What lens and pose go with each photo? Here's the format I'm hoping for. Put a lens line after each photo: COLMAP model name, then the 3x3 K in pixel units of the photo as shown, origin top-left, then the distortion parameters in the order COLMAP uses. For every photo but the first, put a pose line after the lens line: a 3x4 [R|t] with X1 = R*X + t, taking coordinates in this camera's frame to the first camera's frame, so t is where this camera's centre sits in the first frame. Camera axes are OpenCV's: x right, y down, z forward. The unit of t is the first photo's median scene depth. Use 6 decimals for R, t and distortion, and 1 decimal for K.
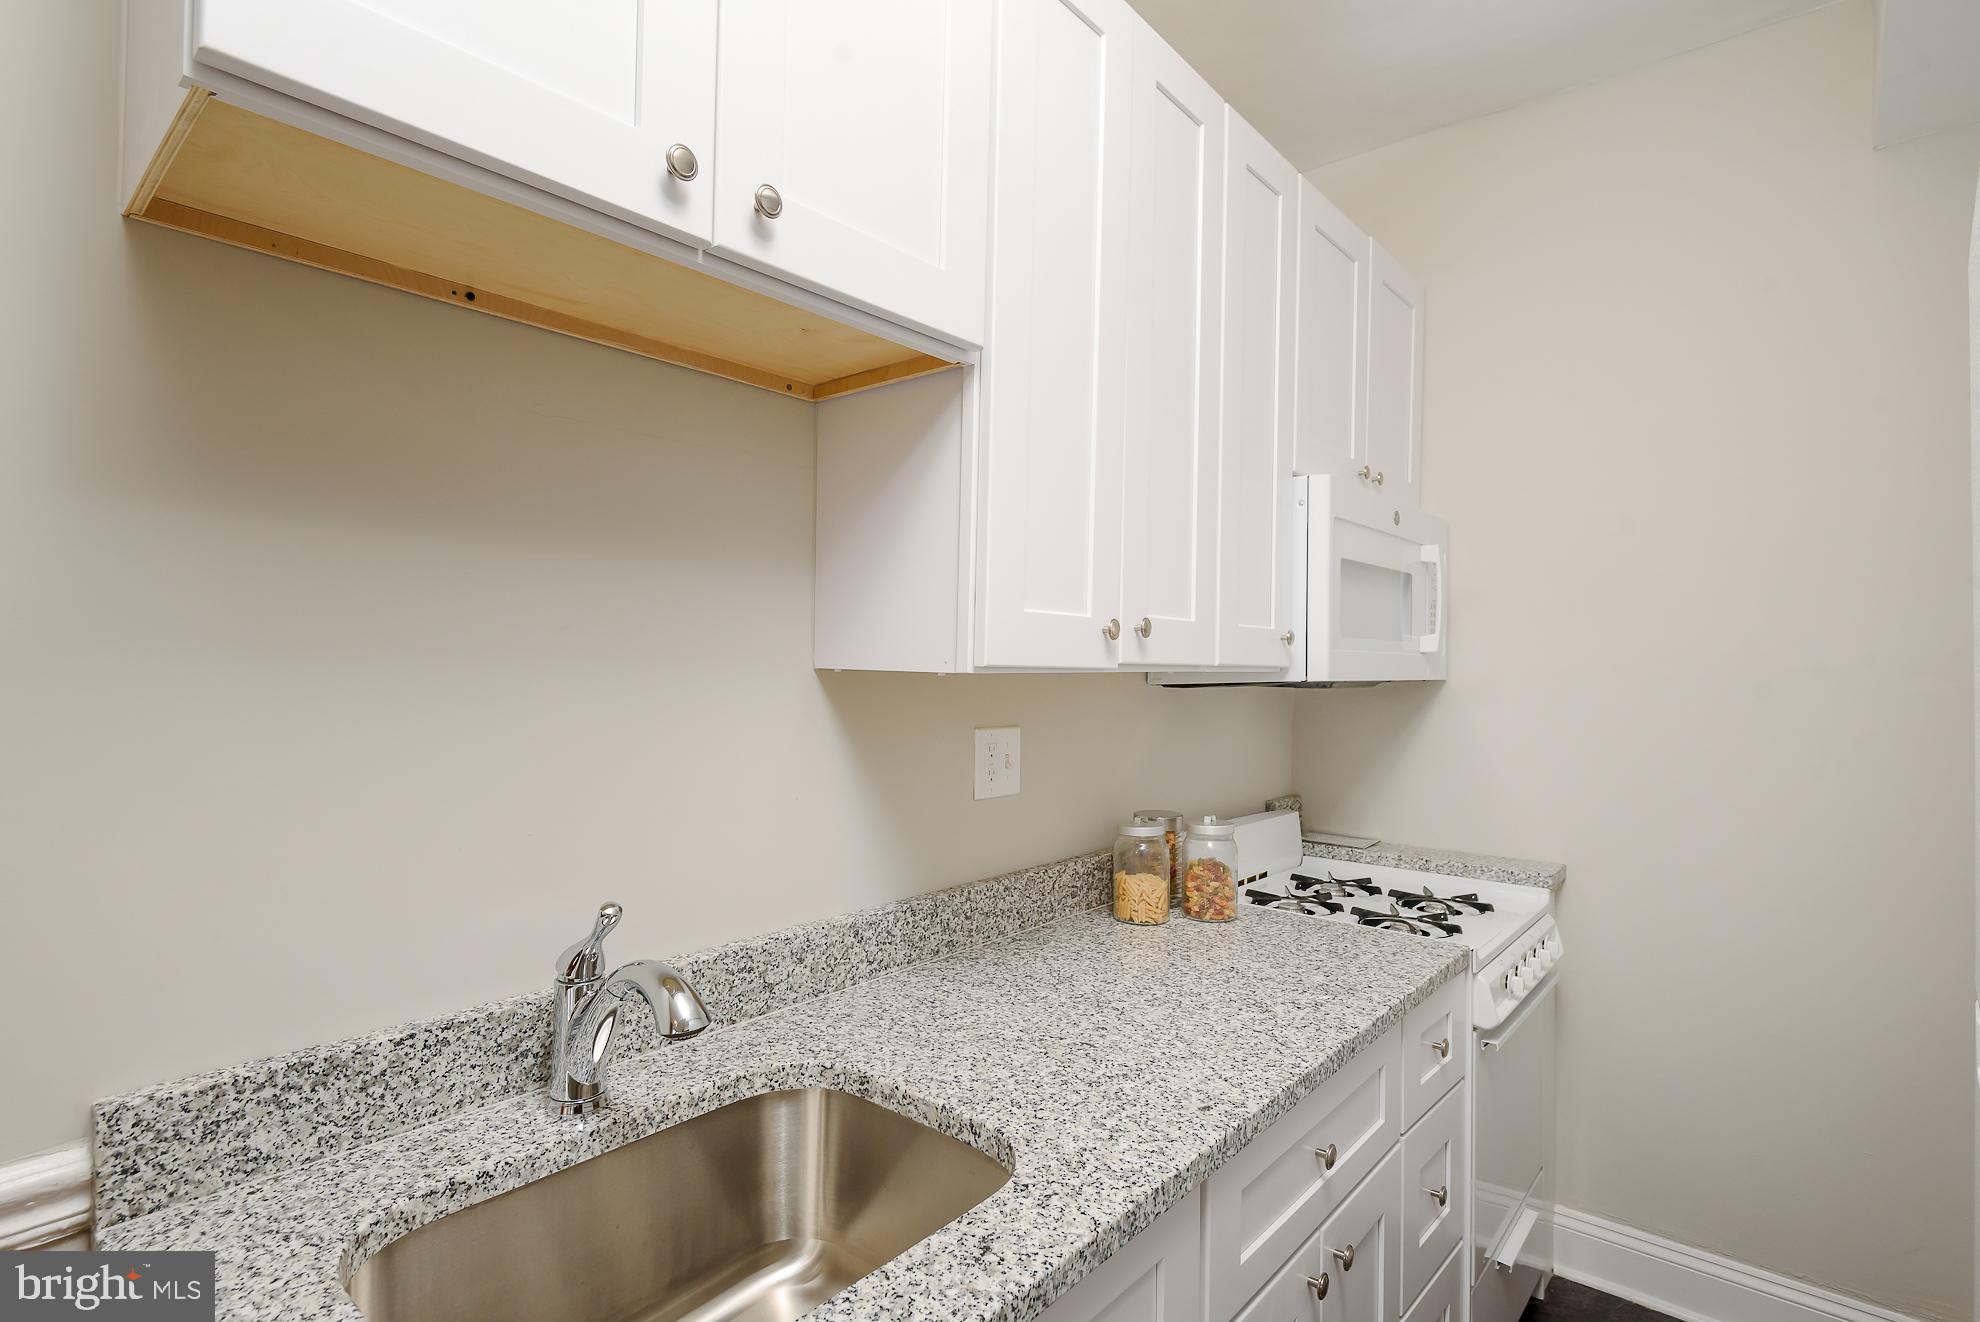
lens RADIAL K [[977.7, 0, 992.3], [0, 977.7, 650.5], [0, 0, 1]] dist [0.019098, -0.000068]
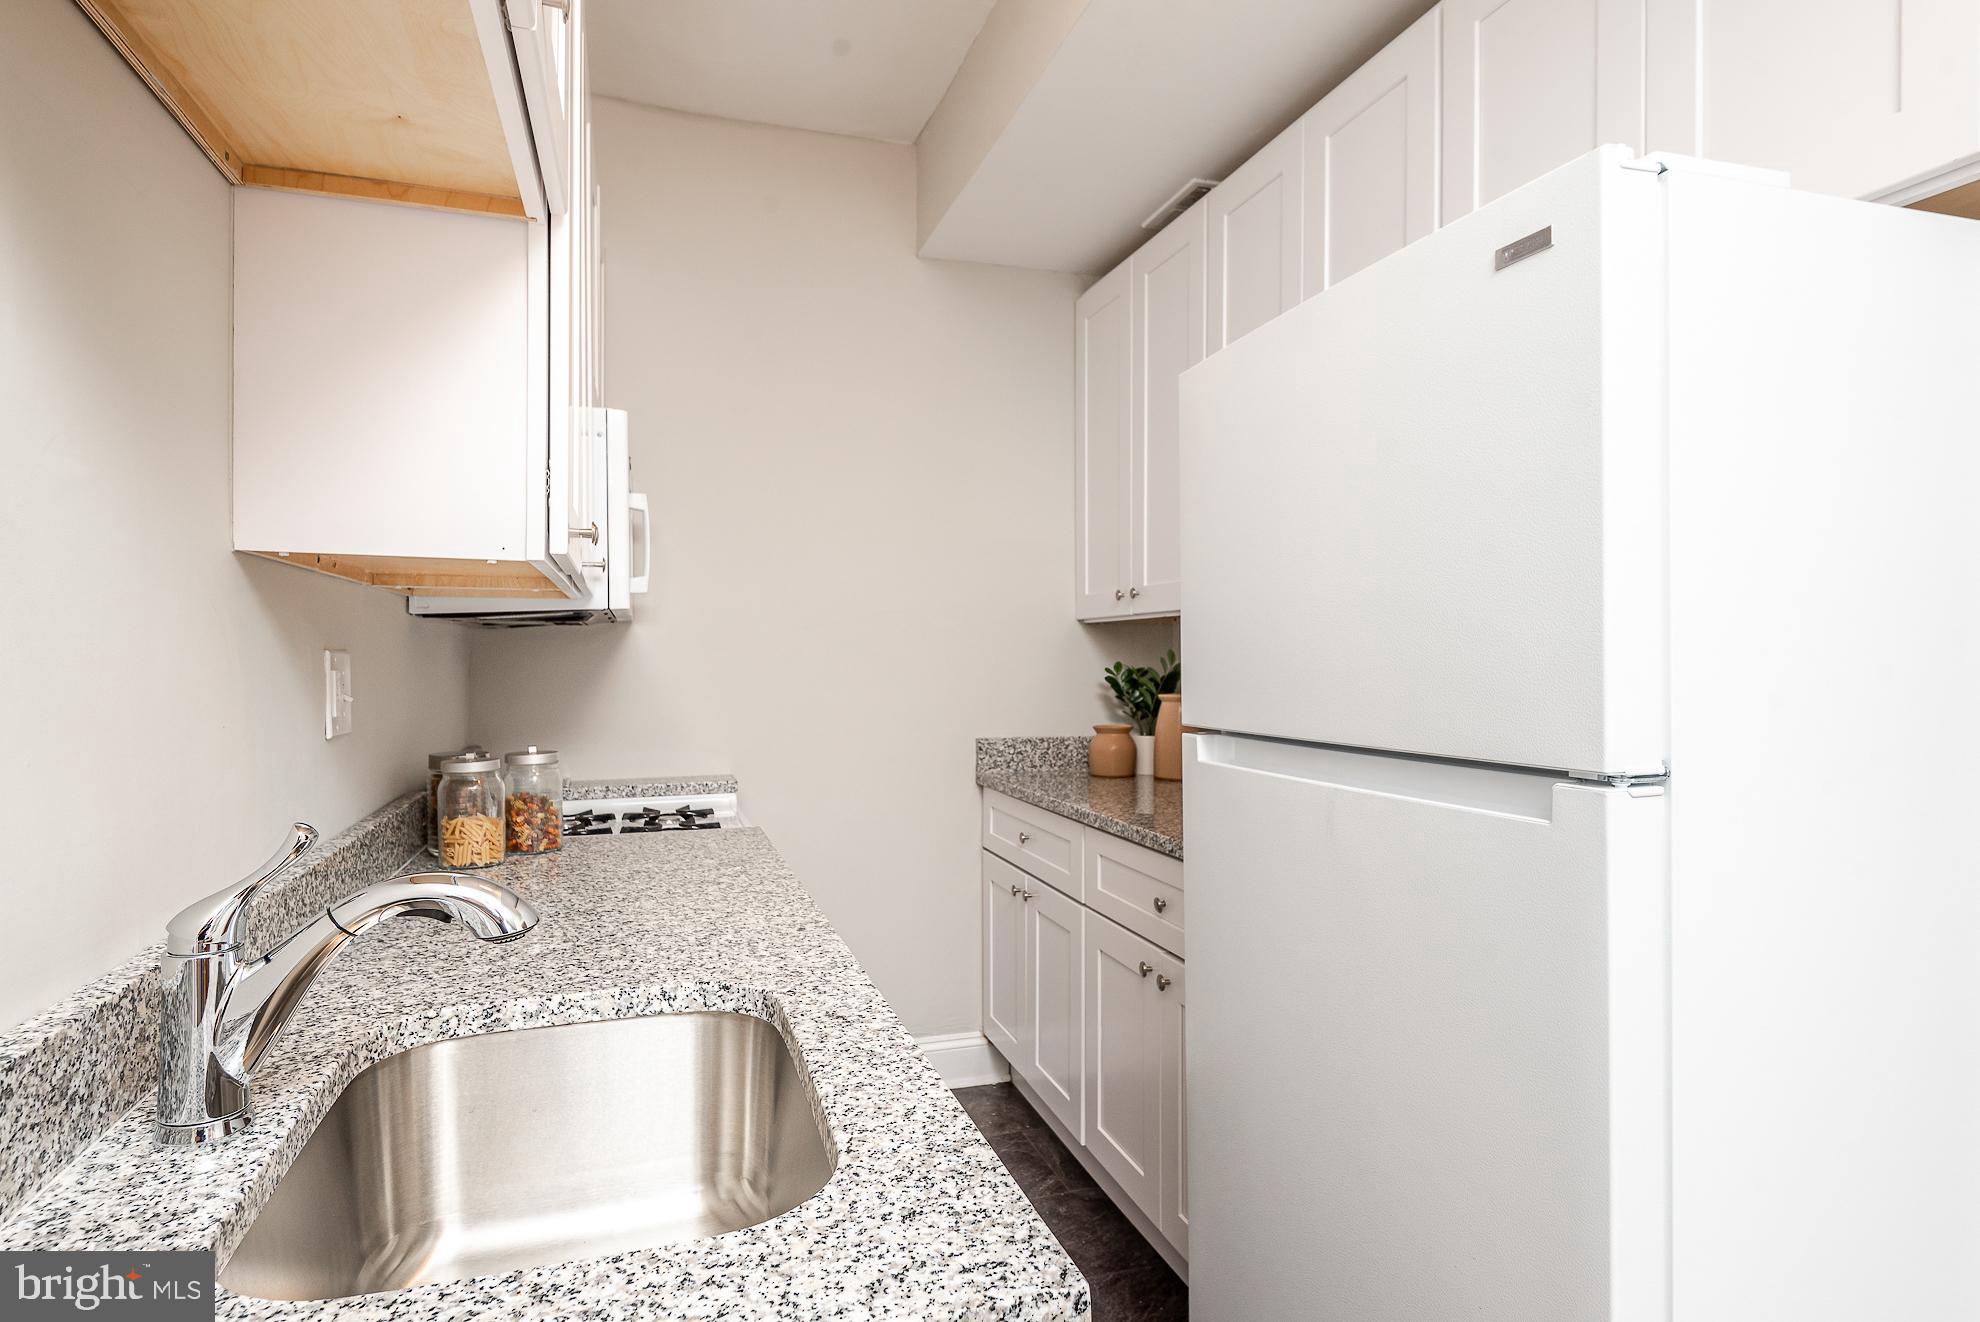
lens RADIAL K [[1076.6, 0, 983.2], [0, 1076.6, 661.4], [0, 0, 1]] dist [0.012285, -0.001104]
pose [[0.518056, -0.016846, 0.855181, -0.690988], [0.000162, 0.999808, 0.019597, 0.100412], [-0.855347, -0.010014, 0.517959, 0.118559]]
